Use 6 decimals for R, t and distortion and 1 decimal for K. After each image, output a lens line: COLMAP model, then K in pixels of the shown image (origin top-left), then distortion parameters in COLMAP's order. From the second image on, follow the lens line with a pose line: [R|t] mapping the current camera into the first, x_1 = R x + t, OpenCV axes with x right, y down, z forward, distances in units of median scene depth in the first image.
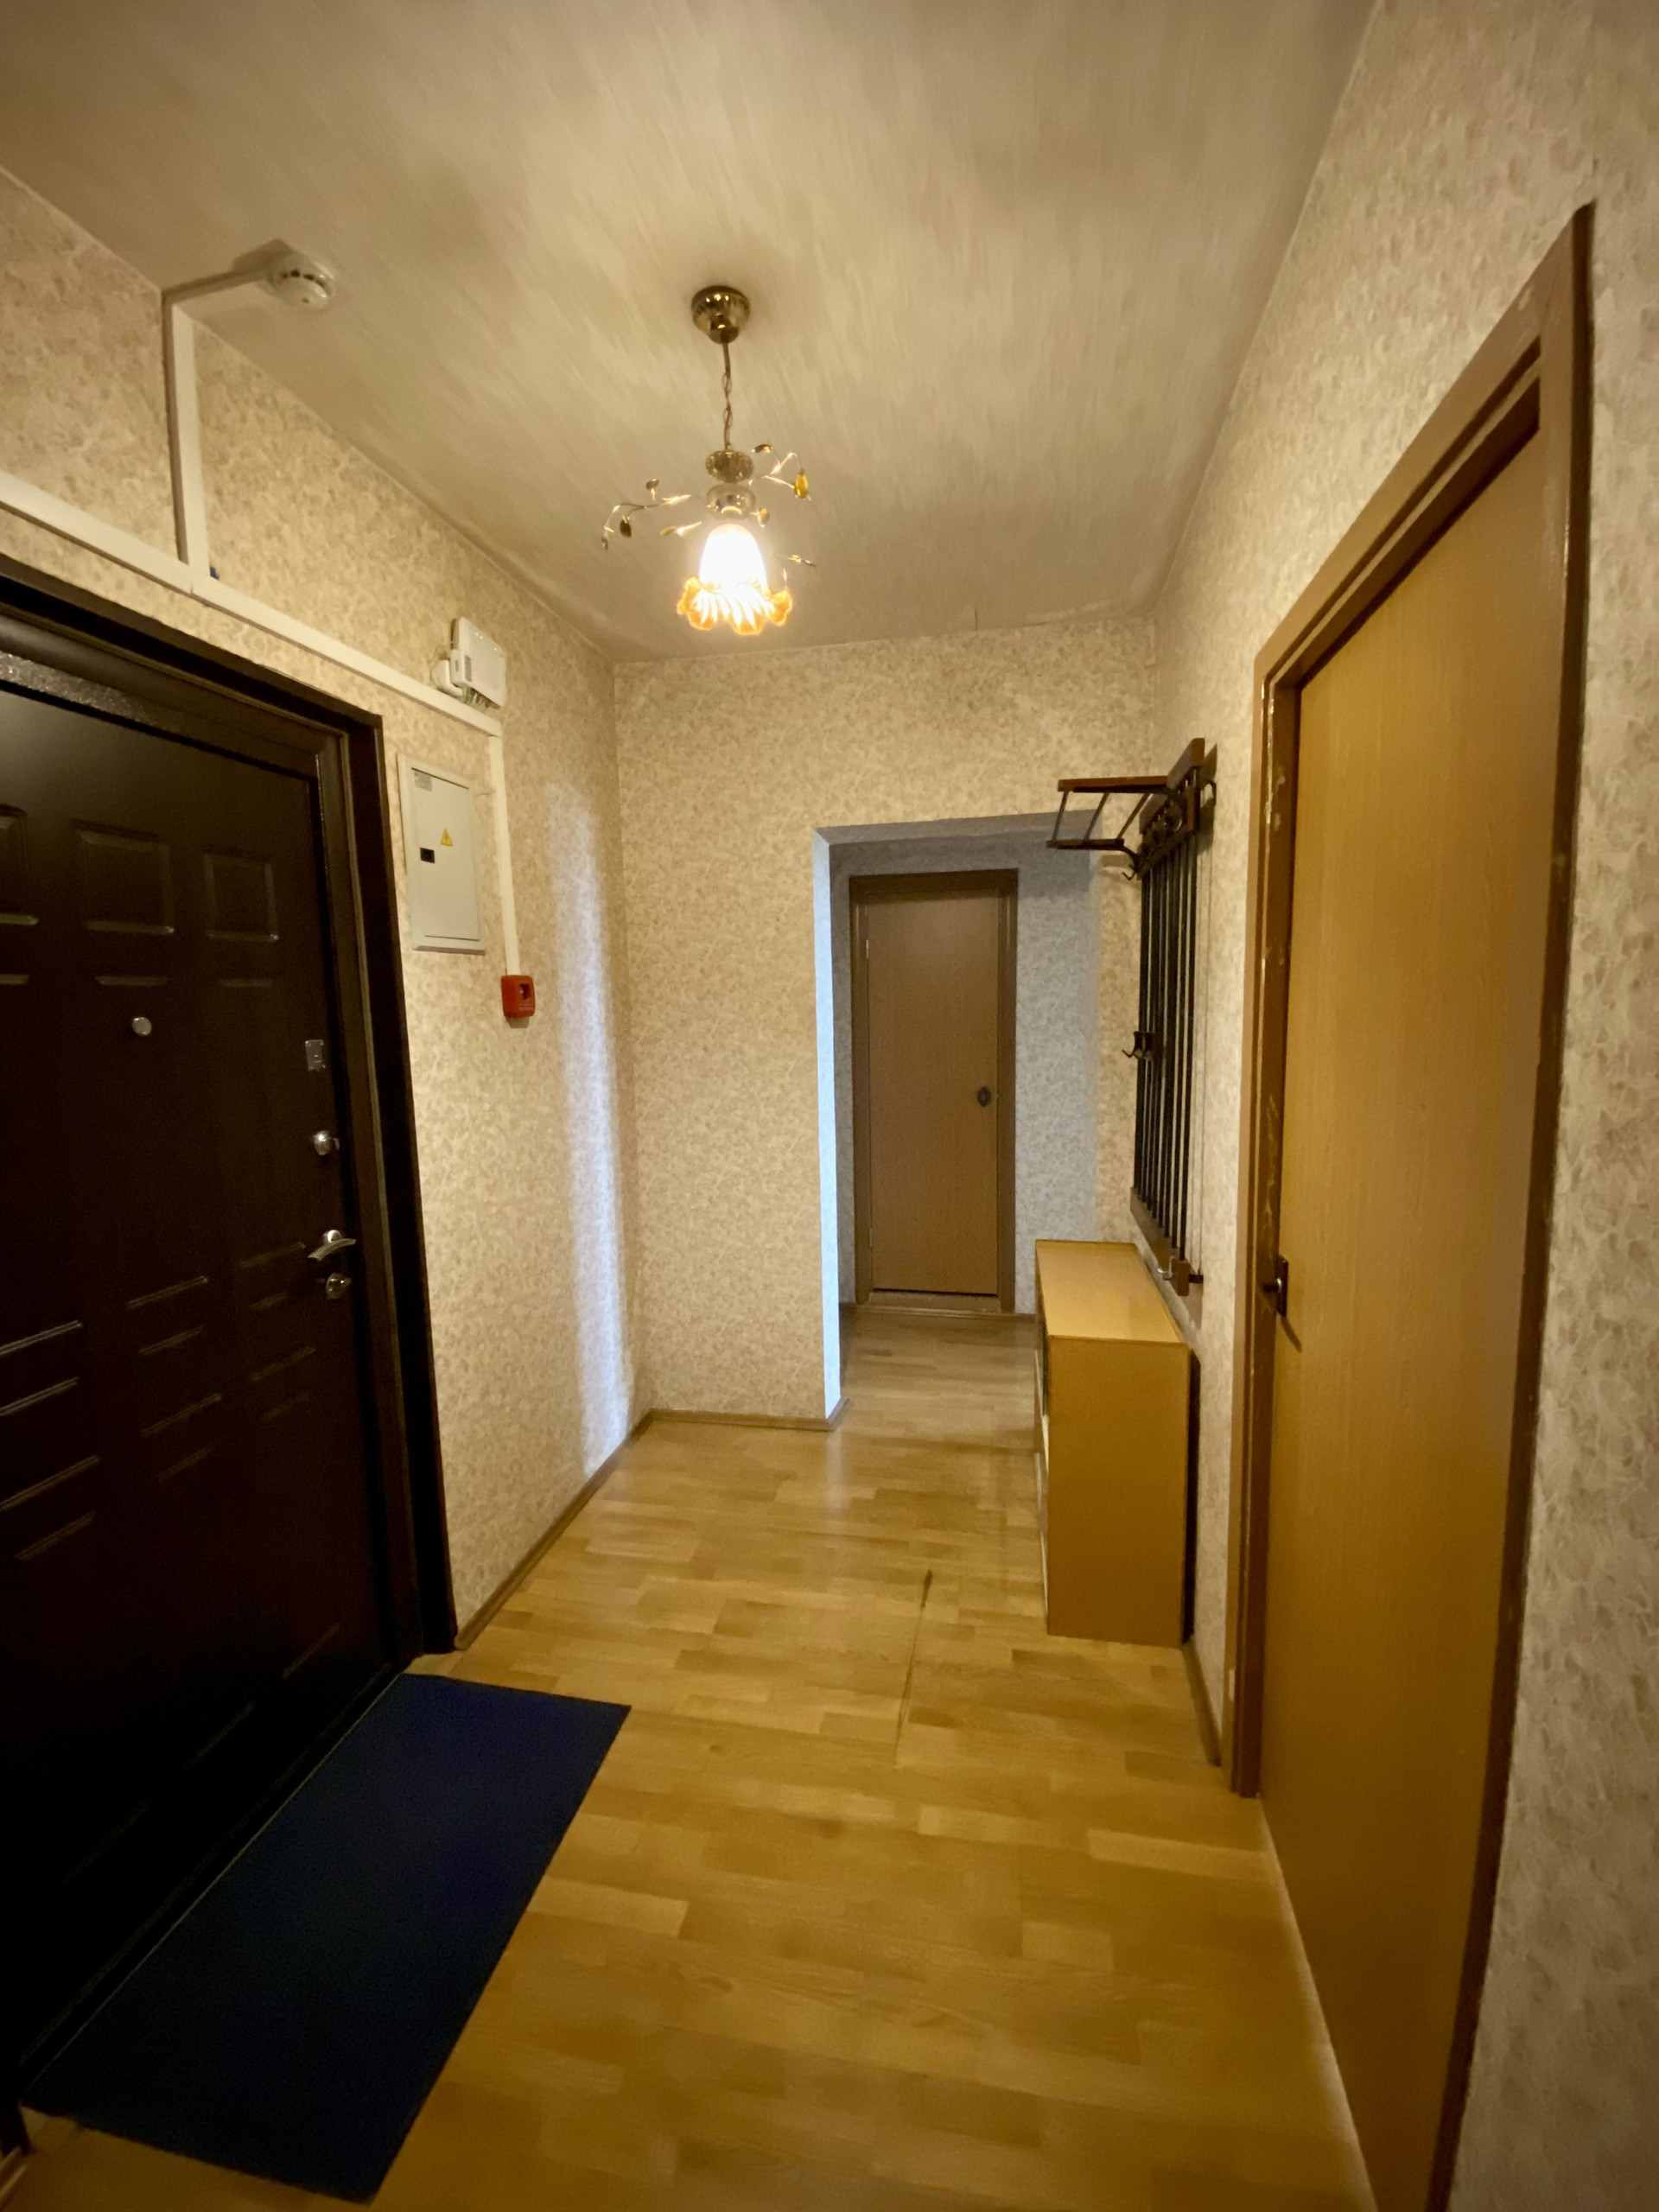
lens RADIAL K [[901.1, 0, 834.8], [0, 901.1, 1104.1], [0, 0, 1]] dist [-0.003687, -0.003148]
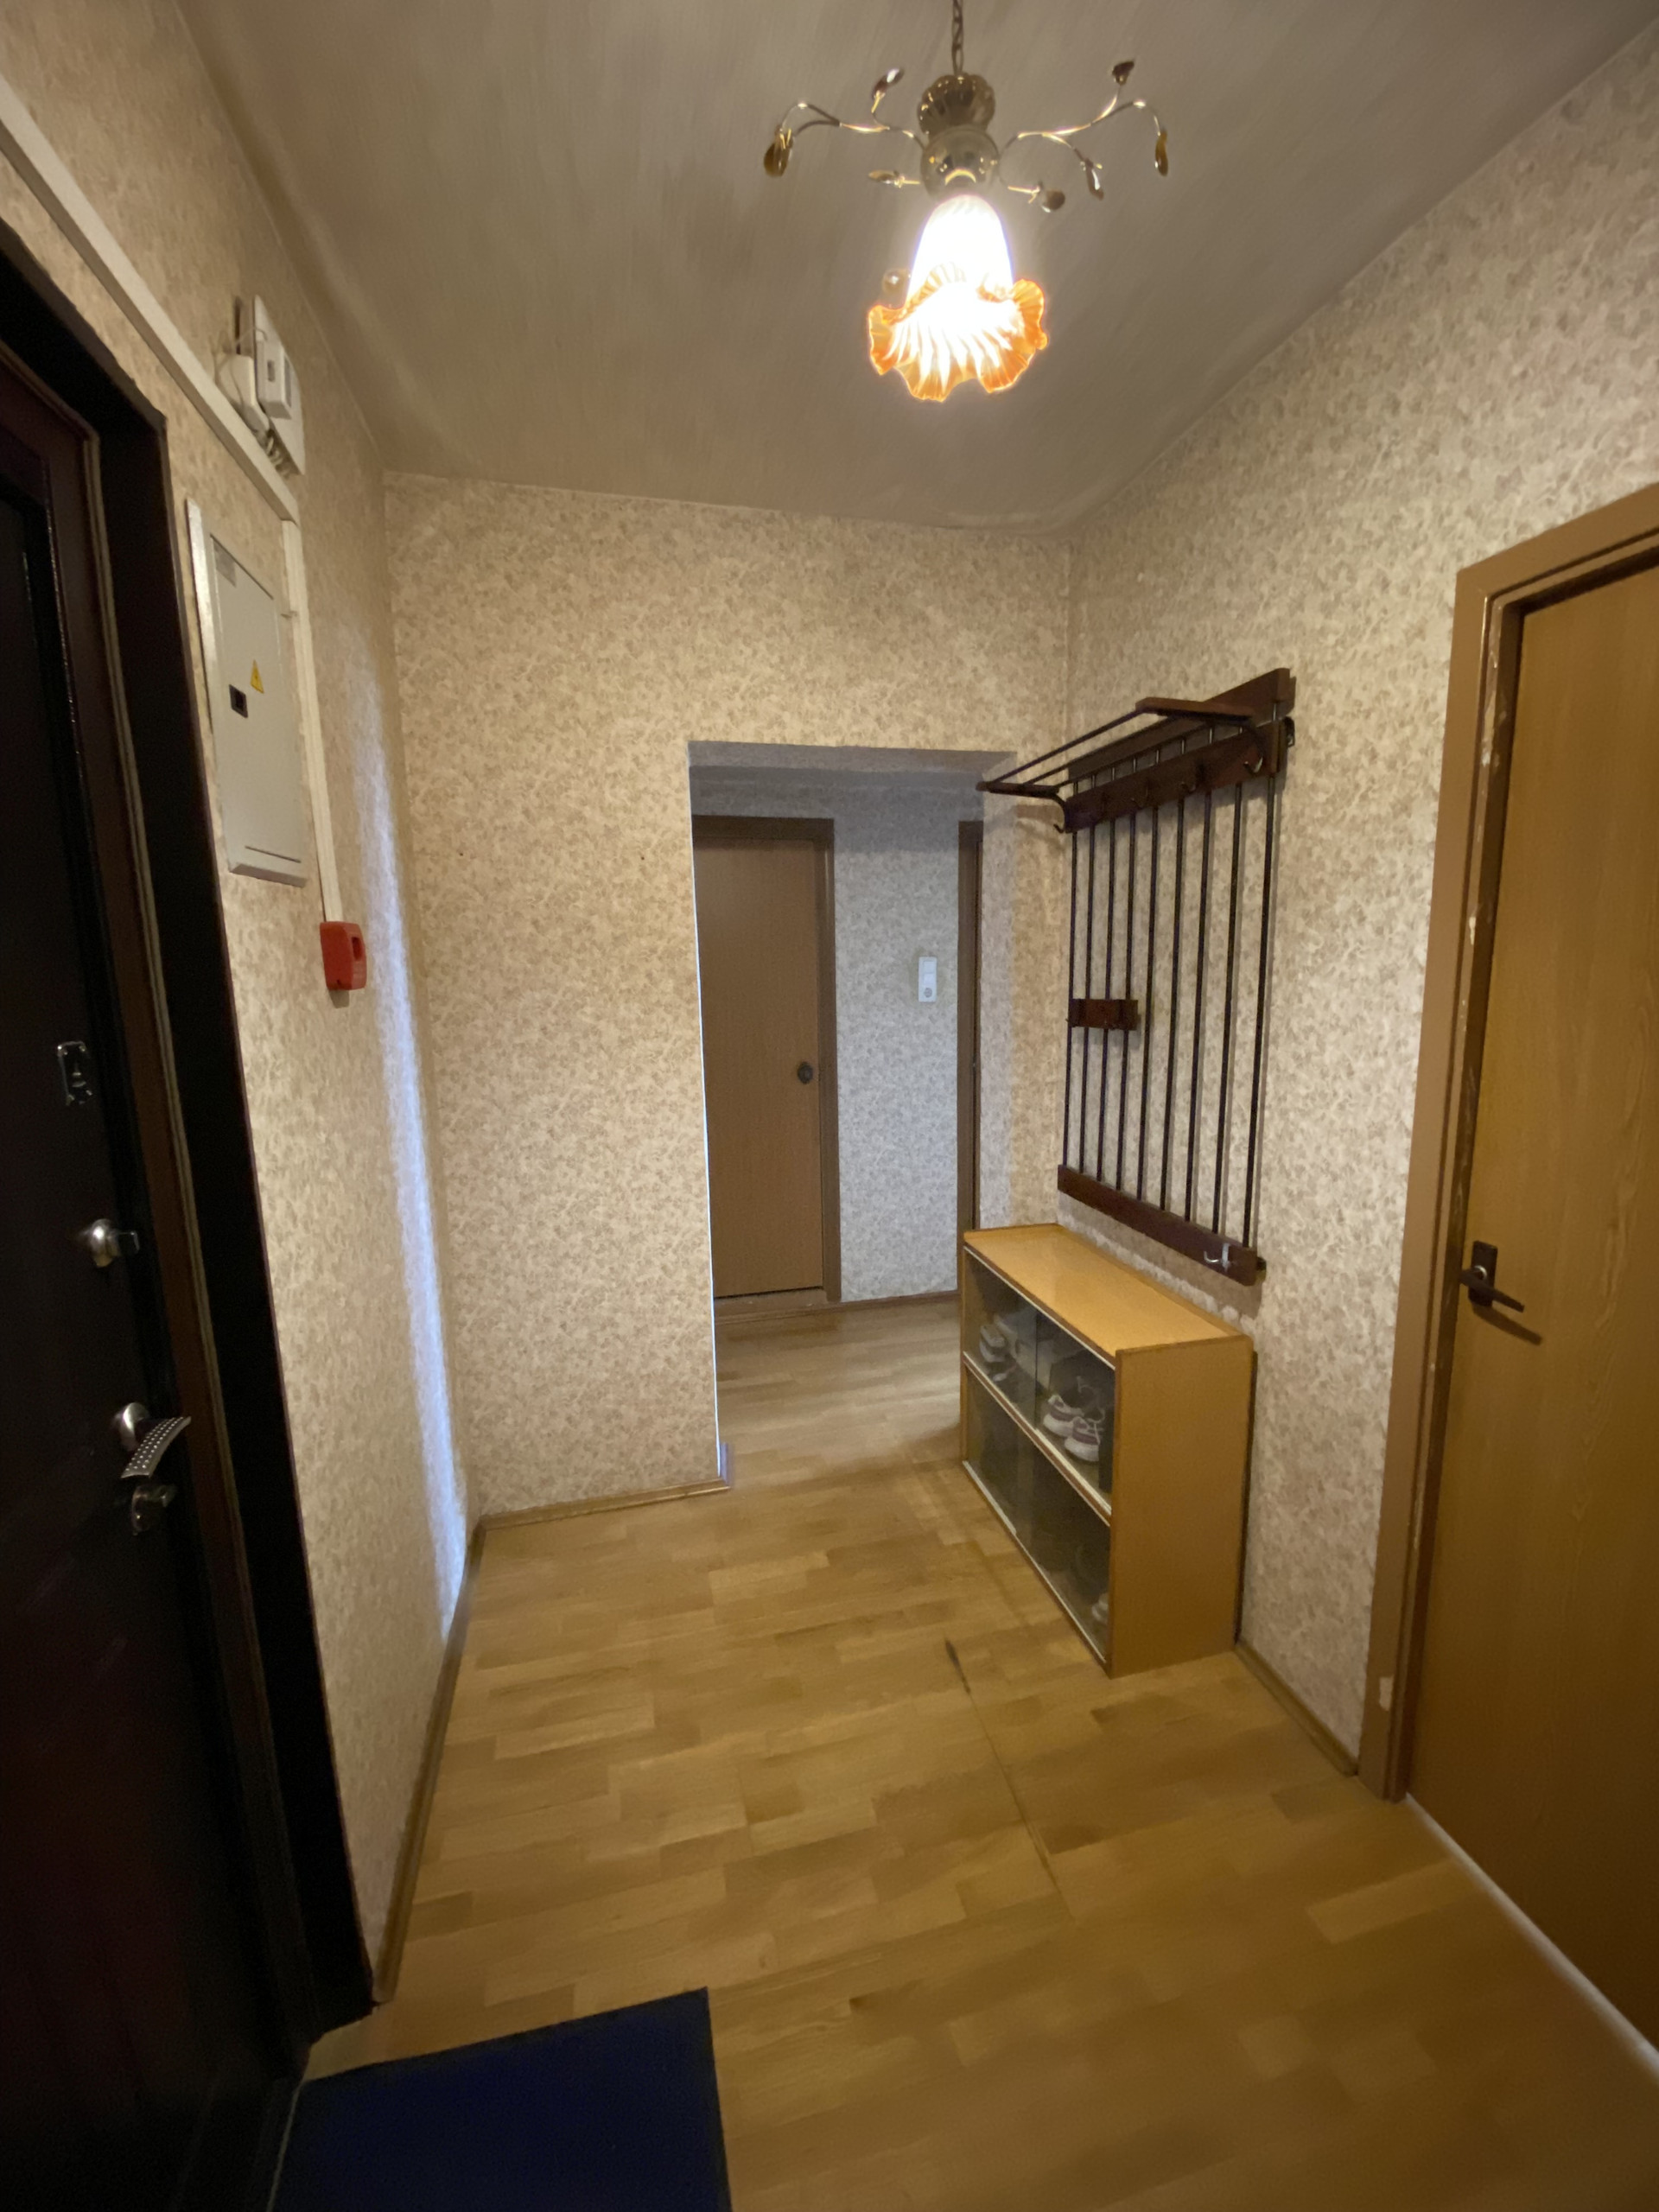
lens RADIAL K [[904.3, 0, 832.6], [0, 904.3, 1104.4], [0, 0, 1]] dist [-0.010834, -0.001393]
pose [[0.905463, -0.063225, 0.419689, -0.267266], [0.047767, 0.997740, 0.047251, -0.025957], [-0.421728, -0.022737, 0.906437, 0.244865]]
